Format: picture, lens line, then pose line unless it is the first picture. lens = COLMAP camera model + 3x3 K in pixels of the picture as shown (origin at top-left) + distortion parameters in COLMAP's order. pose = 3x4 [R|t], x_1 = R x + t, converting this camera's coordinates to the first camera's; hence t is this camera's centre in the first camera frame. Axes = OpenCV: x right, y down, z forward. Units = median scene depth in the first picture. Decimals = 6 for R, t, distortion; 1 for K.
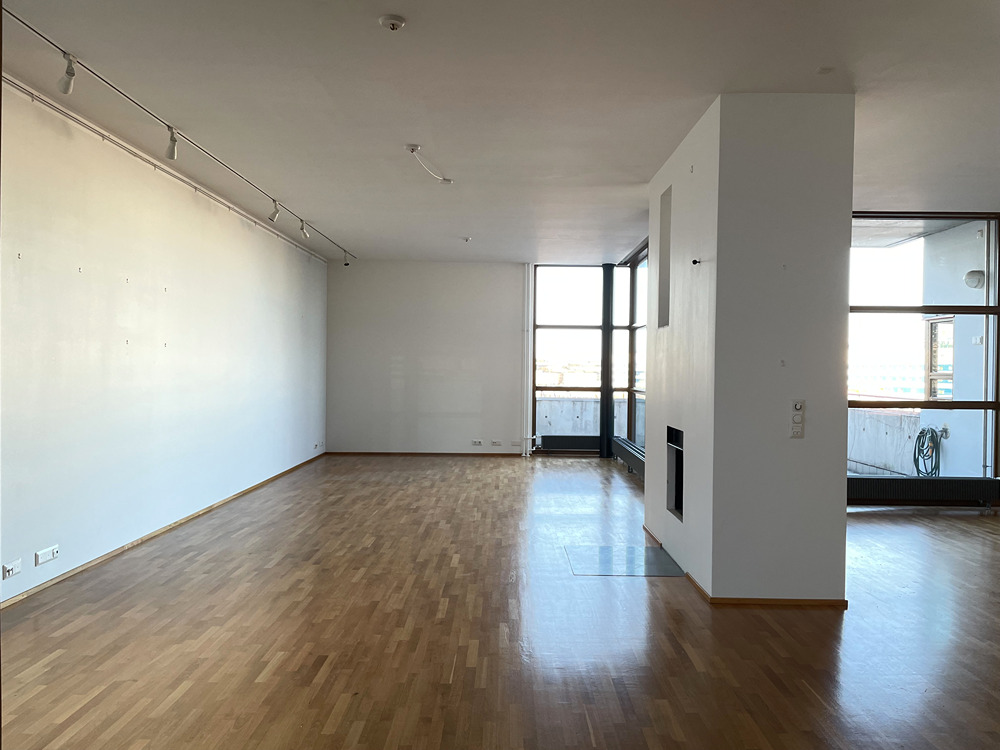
lens RADIAL K [[757.7, 0, 500.0], [0, 757.7, 375.0], [0, 0, 1]] dist [0.078108, -0.097717]
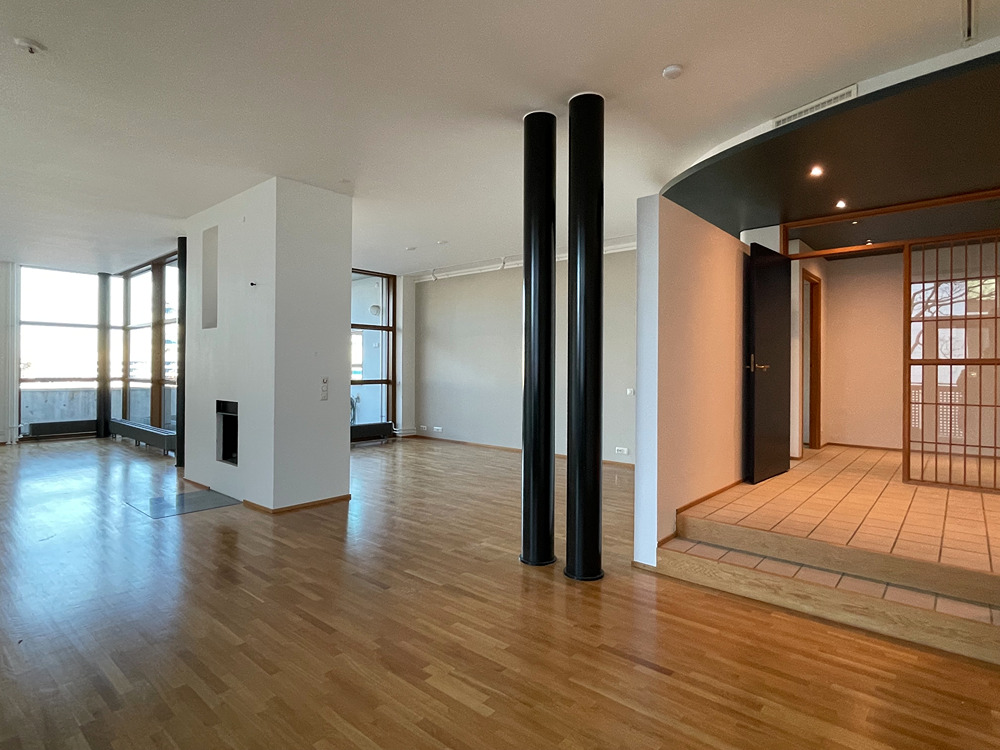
lens RADIAL K [[542.0, 0, 500.0], [0, 542.0, 375.0], [0, 0, 1]] dist [-0.003984, -0.002462]
pose [[0.651745, -0.015857, 0.758272, -0.101637], [0.008689, 0.999872, 0.013441, 0.006717], [-0.758388, -0.002172, 0.651799, -0.013973]]
